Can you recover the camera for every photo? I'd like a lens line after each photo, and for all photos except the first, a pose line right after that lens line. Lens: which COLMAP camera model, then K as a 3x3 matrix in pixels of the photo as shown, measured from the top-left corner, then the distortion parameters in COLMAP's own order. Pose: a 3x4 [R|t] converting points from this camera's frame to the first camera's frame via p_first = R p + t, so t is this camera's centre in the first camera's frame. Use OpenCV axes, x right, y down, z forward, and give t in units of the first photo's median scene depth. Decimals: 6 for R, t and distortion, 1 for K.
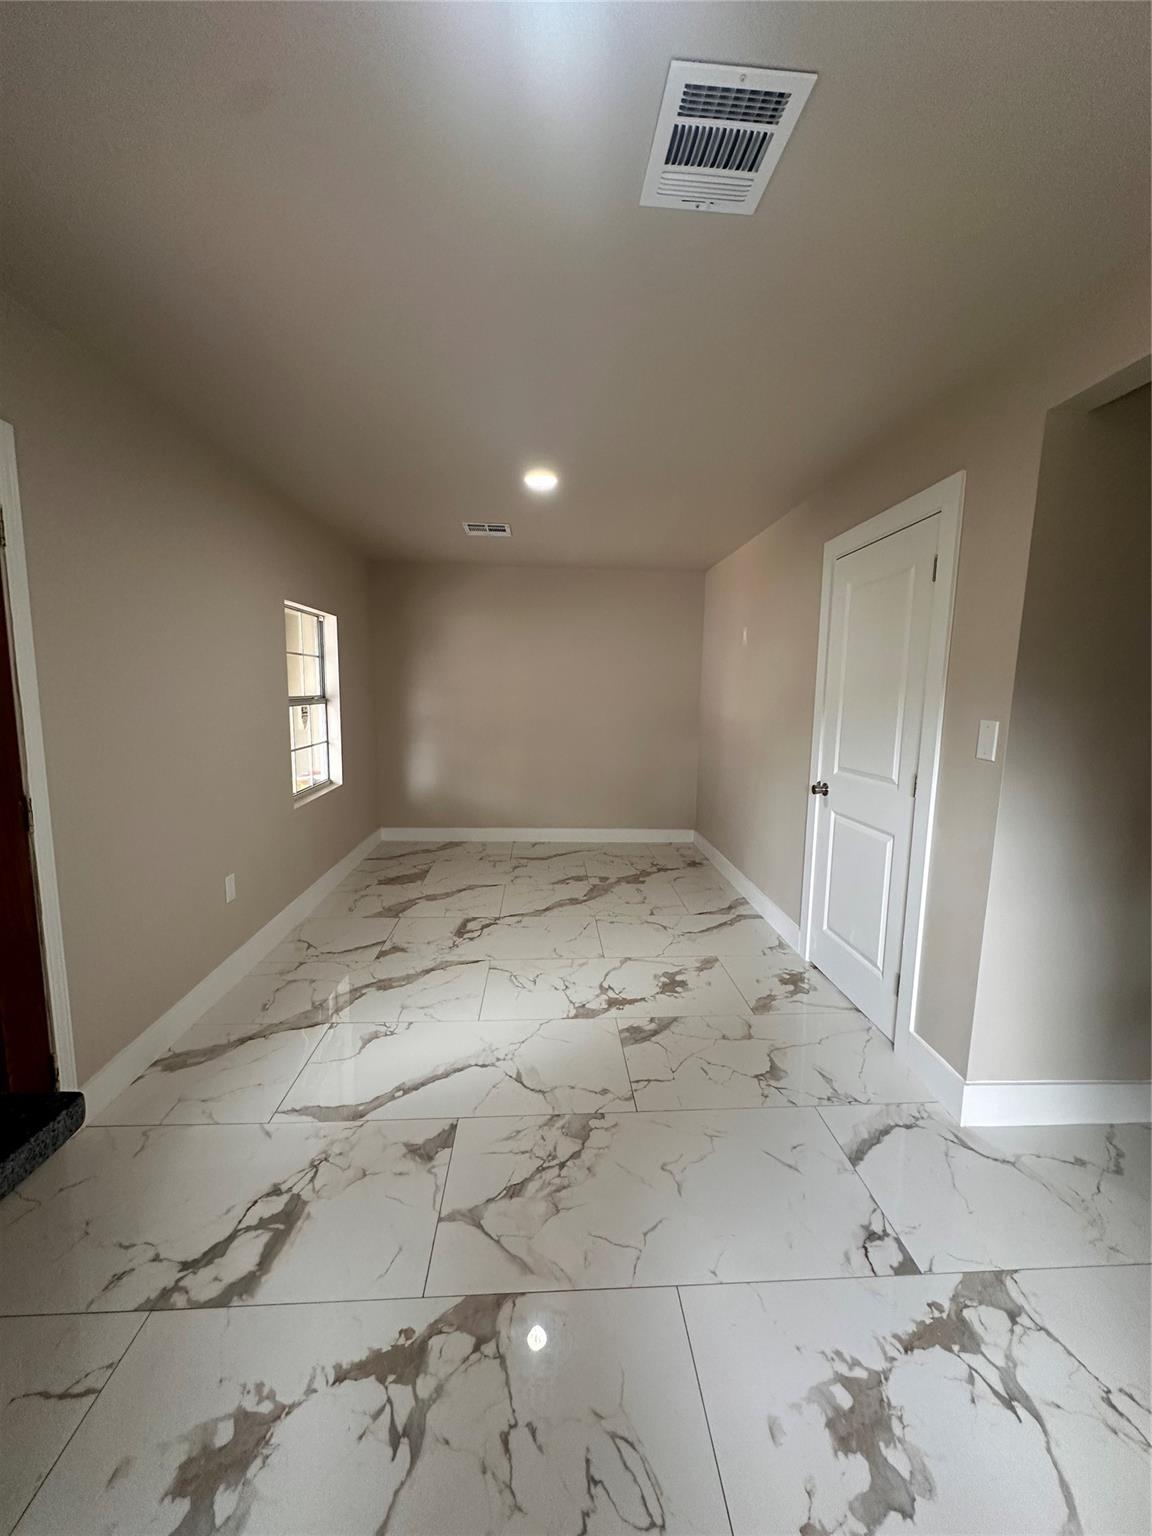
lens RADIAL K [[611.3, 0, 580.2], [0, 611.3, 778.8], [0, 0, 1]] dist [0.000432, 0.000017]
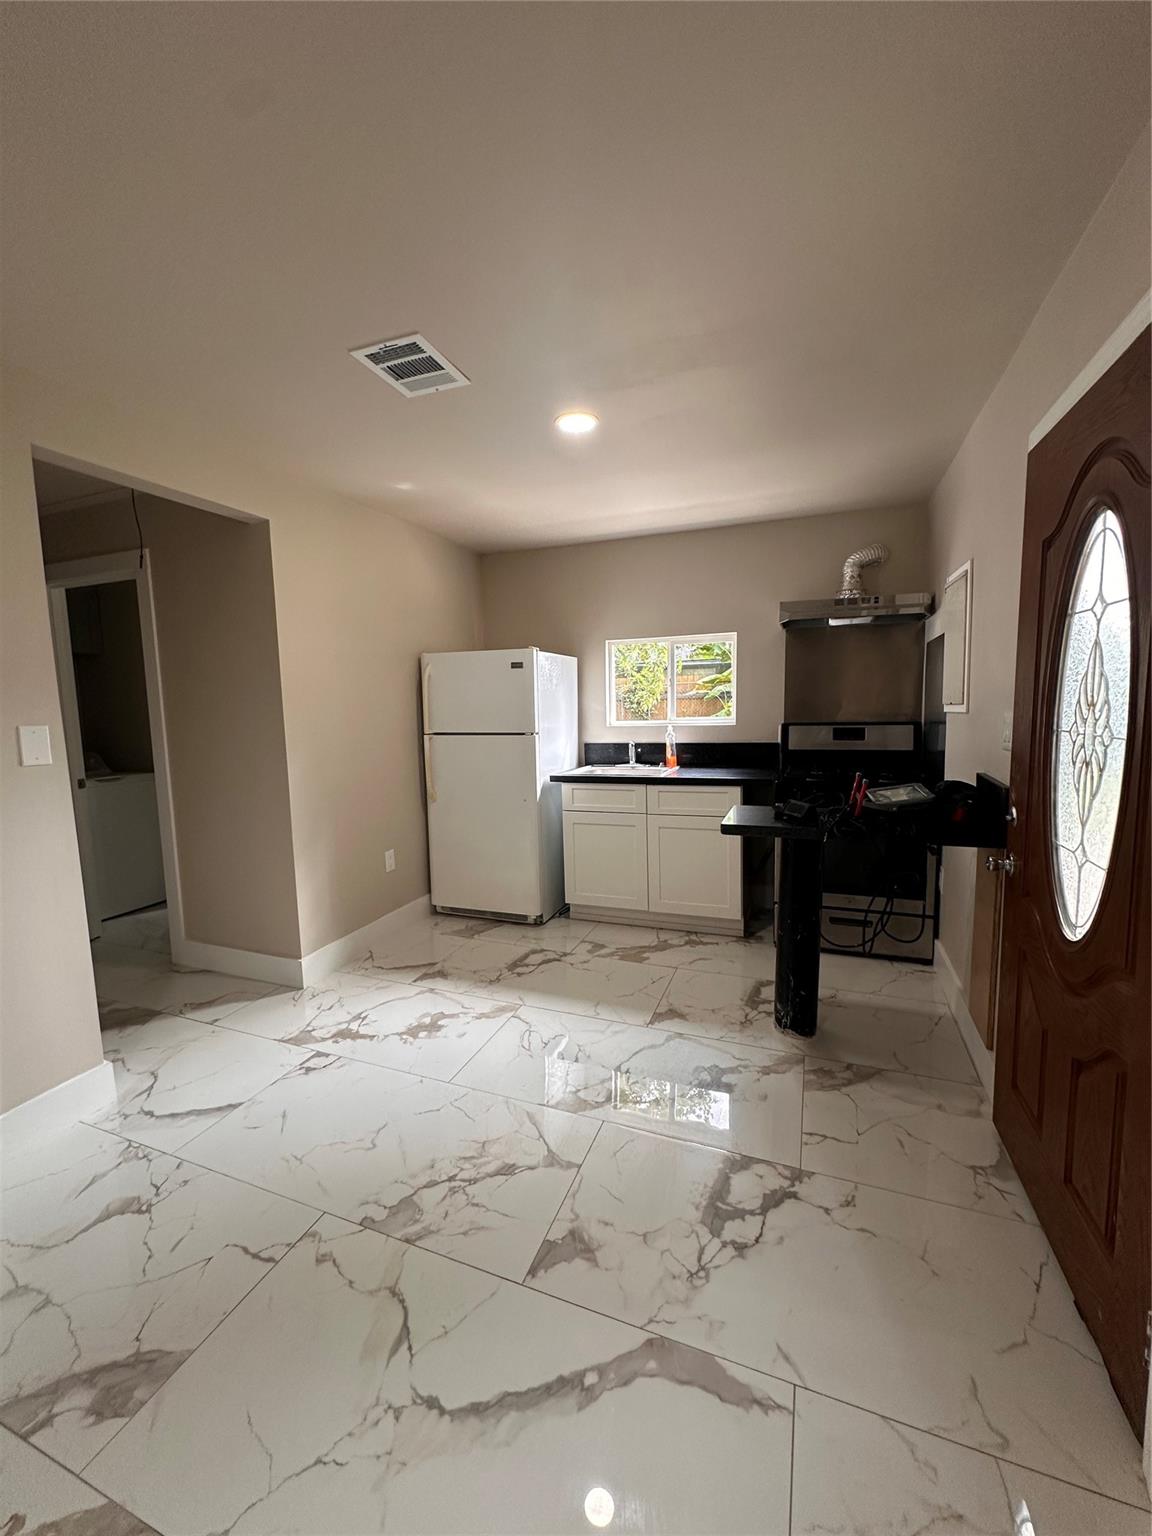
lens RADIAL K [[611.3, 0, 578.6], [0, 611.3, 763.6], [0, 0, 1]] dist [0.000432, 0.000017]
pose [[-0.908910, -0.040000, 0.415069, -0.593027], [0.066154, 0.968951, 0.238240, -0.227882], [-0.411711, 0.243998, -0.878043, 1.614666]]
